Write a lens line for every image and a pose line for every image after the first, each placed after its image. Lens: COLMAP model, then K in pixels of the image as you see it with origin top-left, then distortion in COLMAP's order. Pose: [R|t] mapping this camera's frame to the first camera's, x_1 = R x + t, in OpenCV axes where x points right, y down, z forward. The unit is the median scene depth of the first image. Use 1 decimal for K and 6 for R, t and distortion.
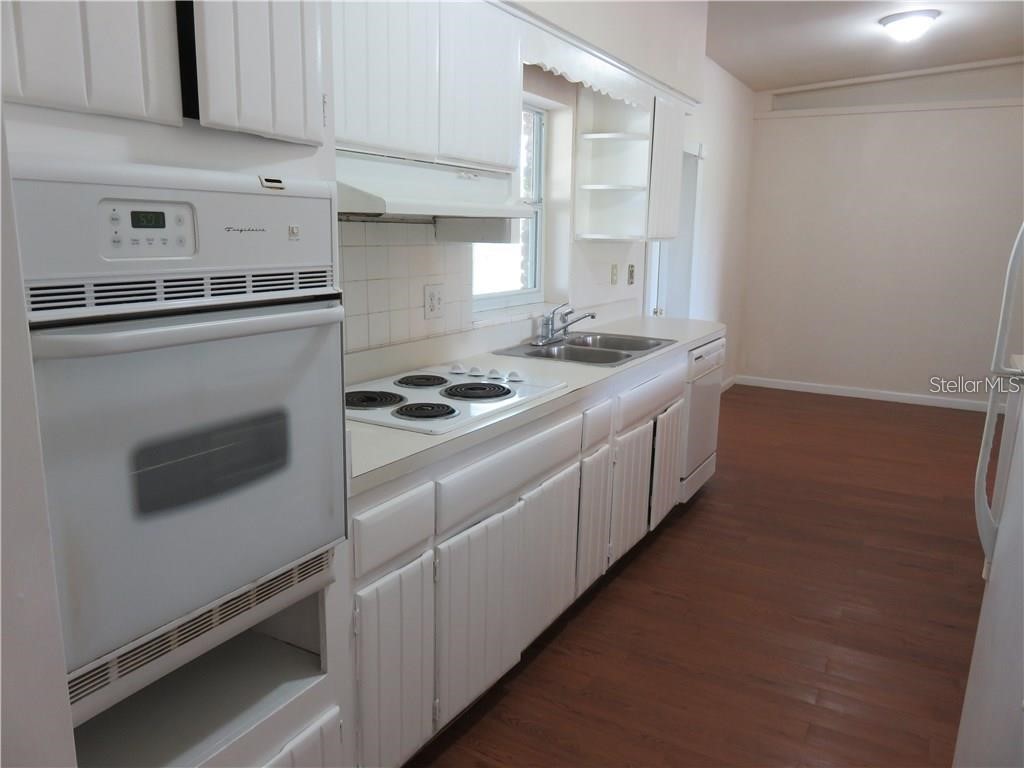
lens RADIAL K [[754.8, 0, 508.5], [0, 754.8, 383.3], [0, 0, 1]] dist [-0.008835, -0.003718]
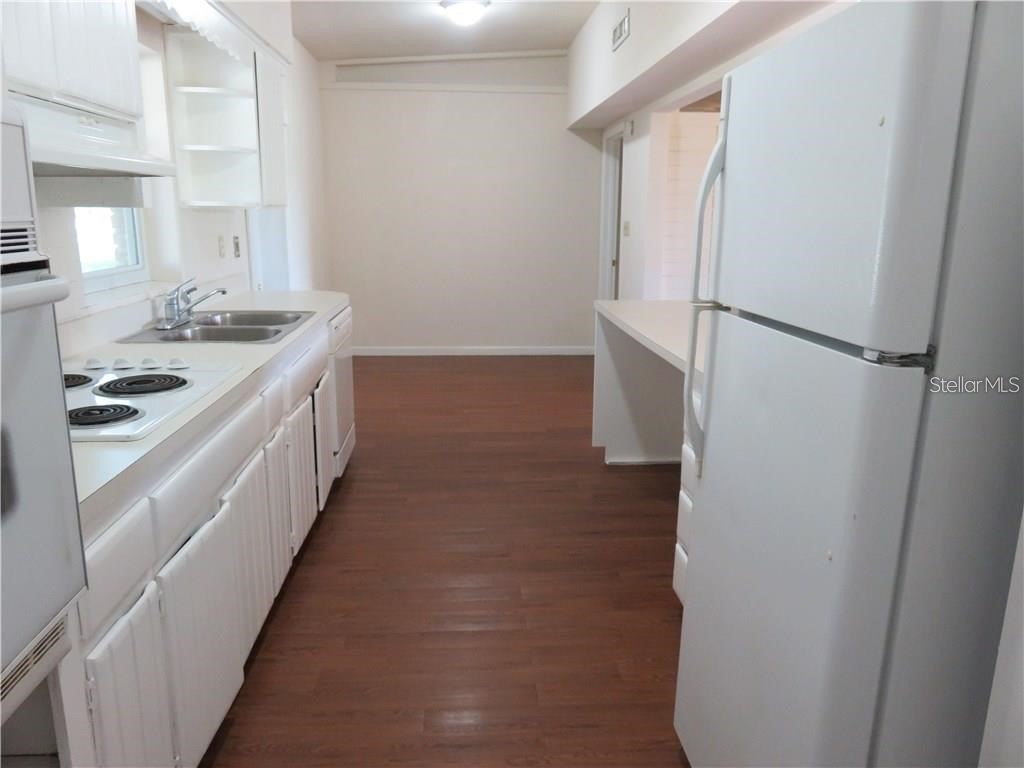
lens RADIAL K [[754.8, 0, 517.7], [0, 754.8, 383.8], [0, 0, 1]] dist [-0.008835, -0.003718]
pose [[0.831701, -0.129185, 0.539986, -0.102757], [0.111959, 0.991599, 0.064785, 0.001204], [-0.543819, 0.006574, 0.839177, 0.059161]]
